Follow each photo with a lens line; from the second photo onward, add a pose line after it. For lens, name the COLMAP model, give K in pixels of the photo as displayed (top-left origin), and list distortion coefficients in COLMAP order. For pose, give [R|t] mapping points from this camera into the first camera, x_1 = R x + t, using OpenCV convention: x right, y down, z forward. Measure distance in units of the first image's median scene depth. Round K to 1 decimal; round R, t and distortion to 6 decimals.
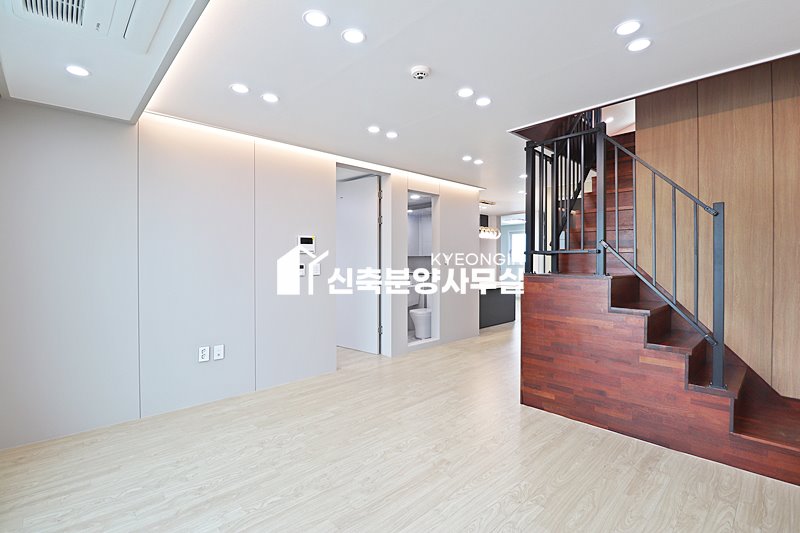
lens RADIAL K [[365.2, 0, 400.0], [0, 365.2, 266.5], [0, 0, 1]] dist [0.000569, -0.013304]
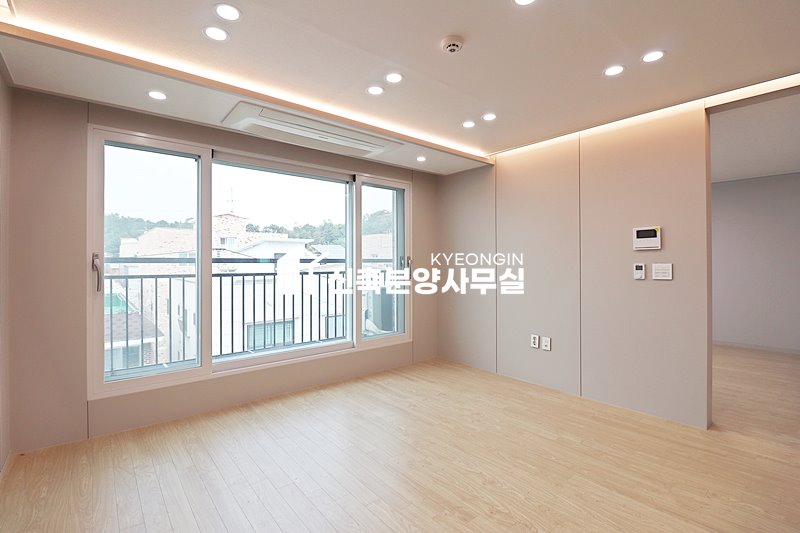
lens RADIAL K [[365.2, 0, 400.0], [0, 365.2, 266.5], [0, 0, 1]] dist [0.000569, -0.013304]
pose [[-0.058994, 0.011315, -0.998194, 0.744179], [-0.012454, 0.999850, 0.012070, -0.006773], [0.998181, 0.013143, -0.058844, 0.737627]]
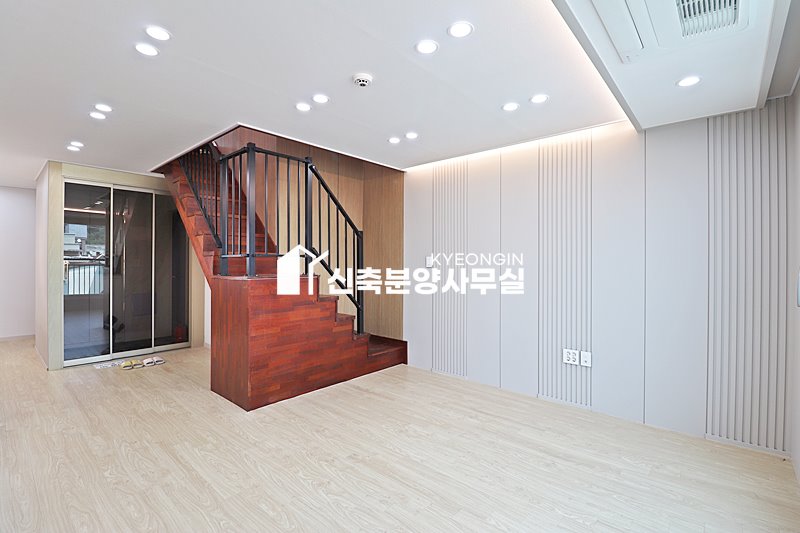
lens RADIAL K [[369.4, 0, 401.0], [0, 369.4, 262.4], [0, 0, 1]] dist [-0.000254, -0.013768]
pose [[-0.094112, -0.004251, 0.995553, -0.779644], [0.009283, 0.999944, 0.005147, -0.022979], [-0.995518, 0.009726, -0.094068, 0.787827]]
